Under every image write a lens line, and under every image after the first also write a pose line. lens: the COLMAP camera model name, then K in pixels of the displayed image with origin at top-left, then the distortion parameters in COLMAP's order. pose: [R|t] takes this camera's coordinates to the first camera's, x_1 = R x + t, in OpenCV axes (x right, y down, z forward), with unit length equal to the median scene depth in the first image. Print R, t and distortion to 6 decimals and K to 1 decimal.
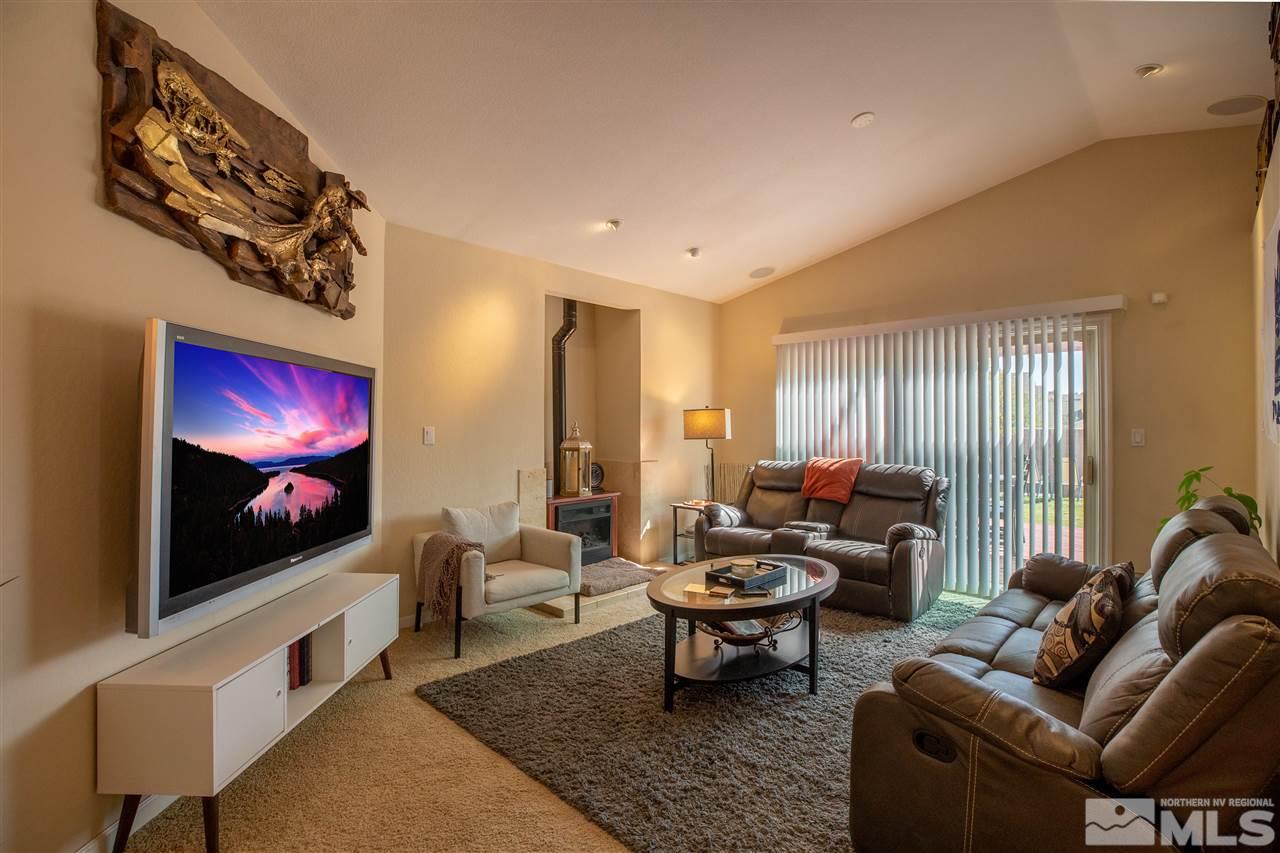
lens RADIAL K [[601.3, 0, 640.0], [0, 601.3, 426.5], [0, 0, 1]] dist [-0.038575, 0.009636]
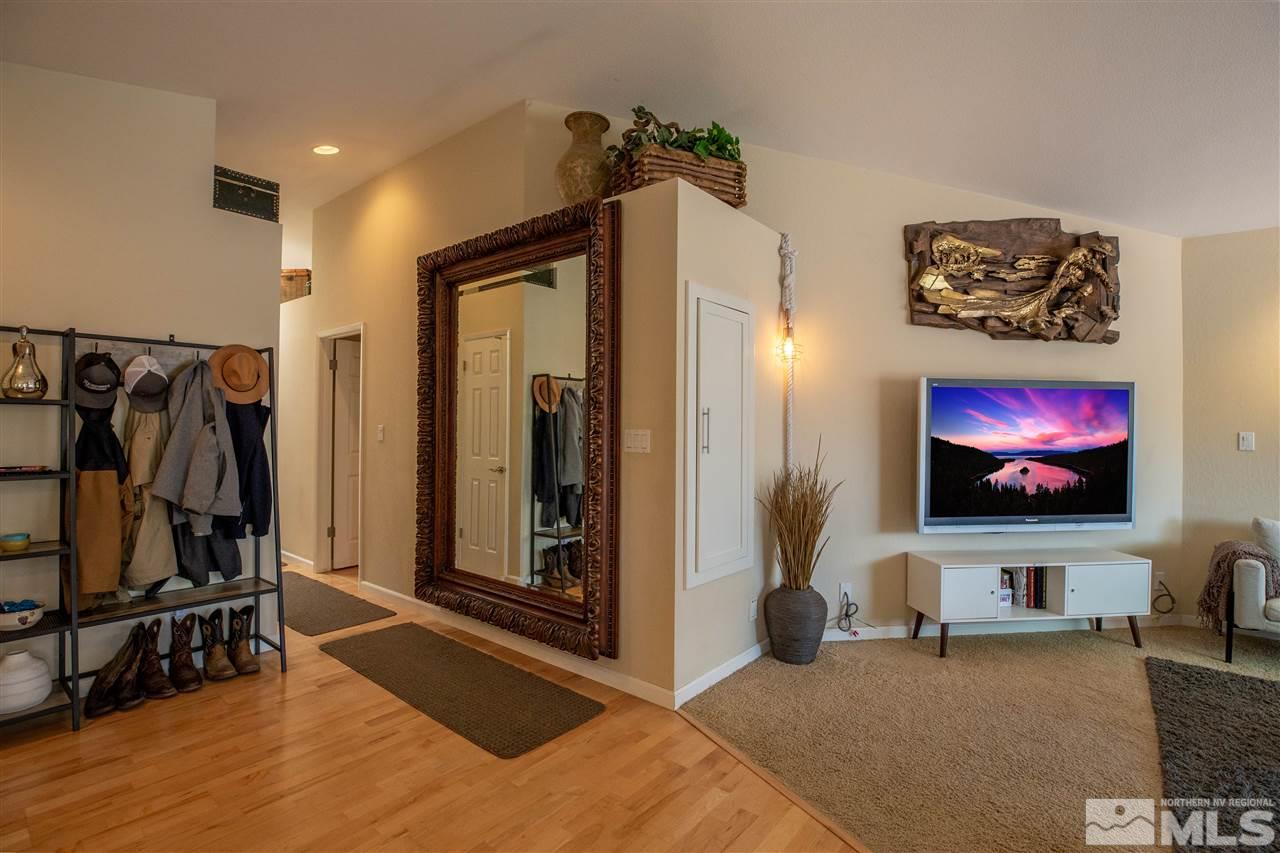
lens RADIAL K [[601.3, 0, 640.0], [0, 601.3, 426.5], [0, 0, 1]] dist [-0.038575, 0.009636]
pose [[0.081488, -0.005548, -0.996659, 0.867266], [0.007003, 0.999963, -0.004994, -0.008343], [0.996650, -0.006572, 0.081524, -0.102925]]
